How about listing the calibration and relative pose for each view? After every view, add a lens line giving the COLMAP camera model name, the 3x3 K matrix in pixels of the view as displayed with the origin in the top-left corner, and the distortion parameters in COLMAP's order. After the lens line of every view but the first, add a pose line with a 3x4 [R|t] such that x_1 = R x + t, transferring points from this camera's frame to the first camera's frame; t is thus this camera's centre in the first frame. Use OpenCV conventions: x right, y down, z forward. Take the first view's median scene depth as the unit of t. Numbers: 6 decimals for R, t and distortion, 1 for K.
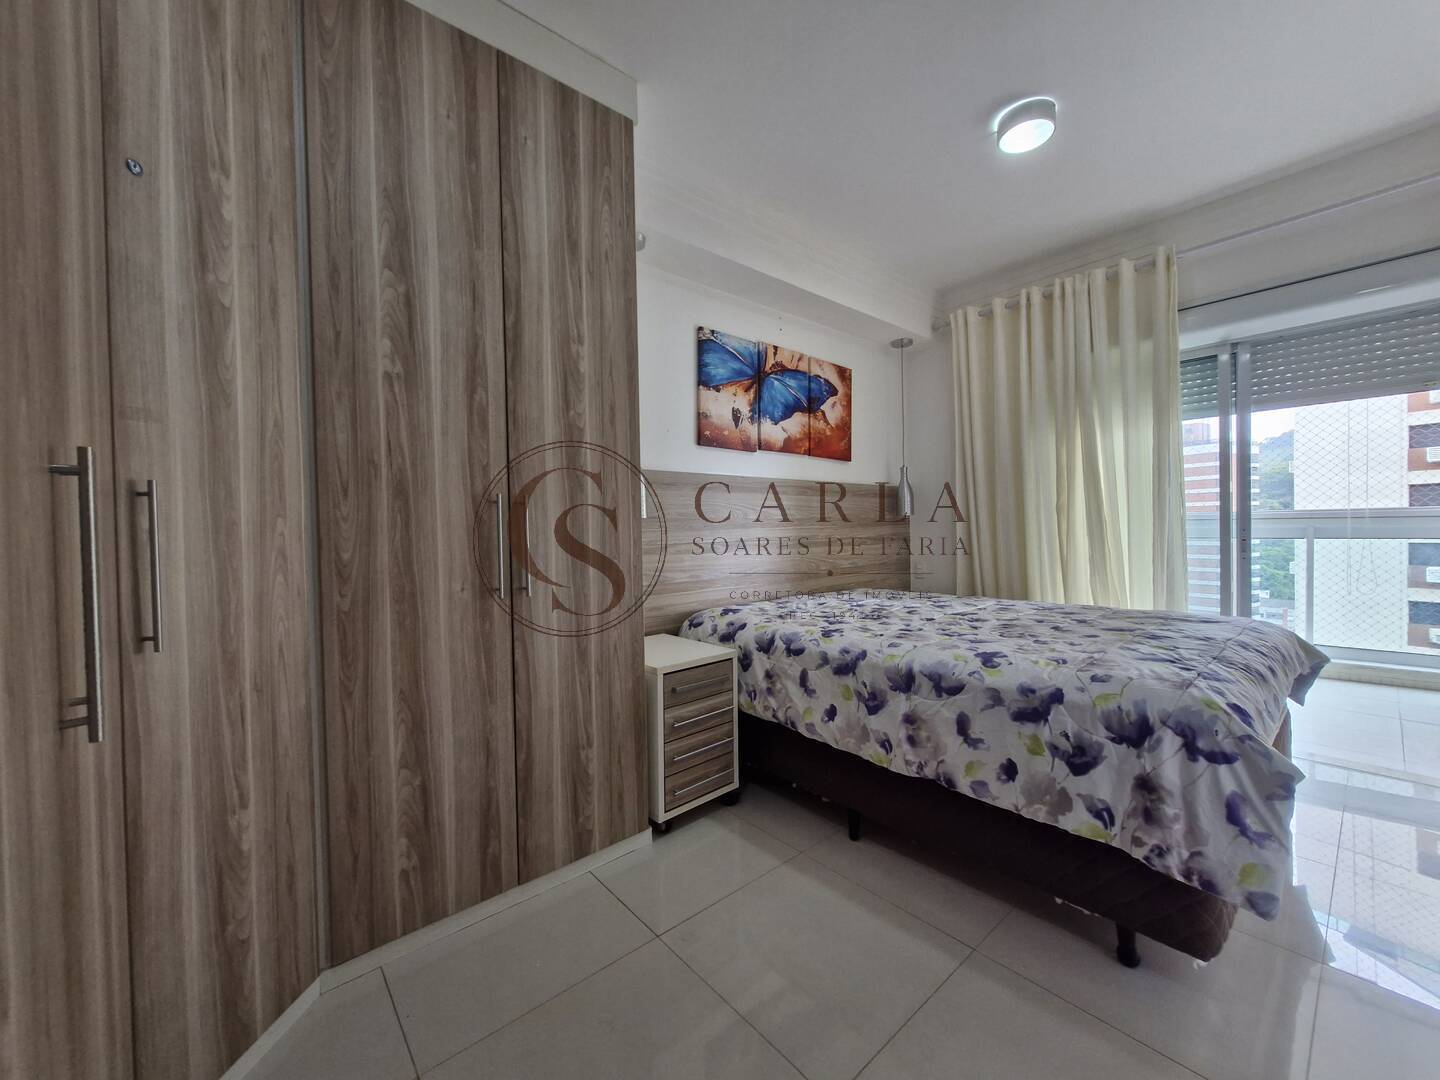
lens RADIAL K [[566.5, 0, 719.9], [0, 566.5, 537.2], [0, 0, 1]] dist [0.004874, -0.001206]
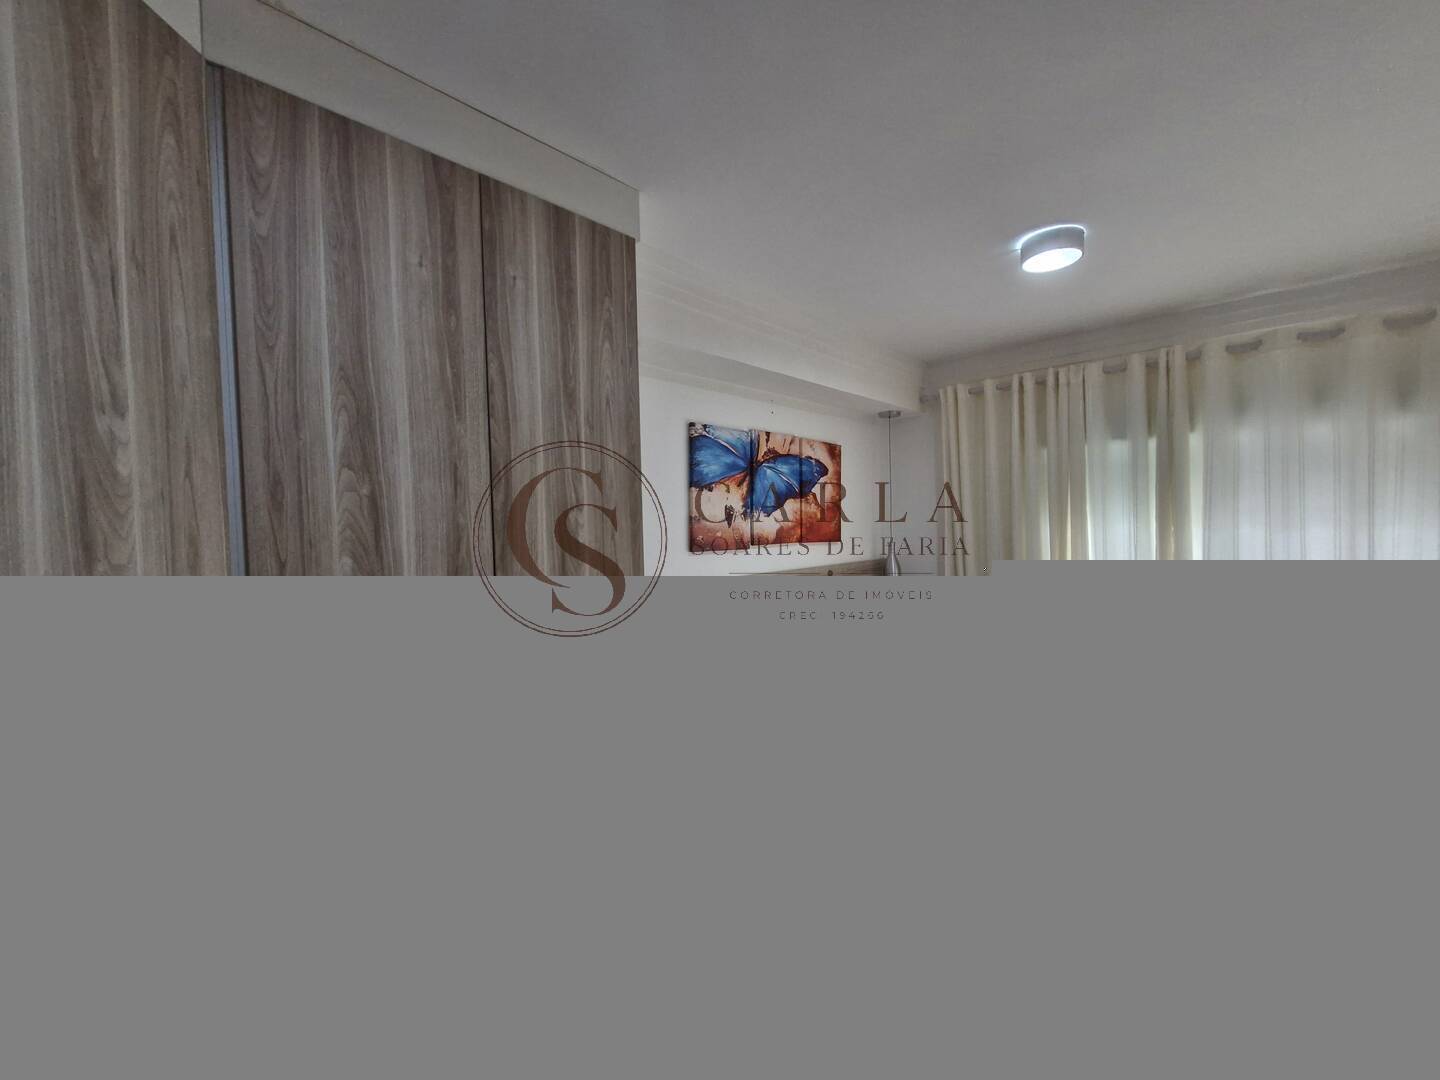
lens RADIAL K [[566.5, 0, 726.1], [0, 566.5, 540.4], [0, 0, 1]] dist [0.004874, -0.001206]
pose [[0.995325, -0.003991, 0.096498, -0.108616], [0.001949, 0.999772, 0.021250, -0.314602], [-0.096561, -0.020963, 0.995106, 0.127333]]
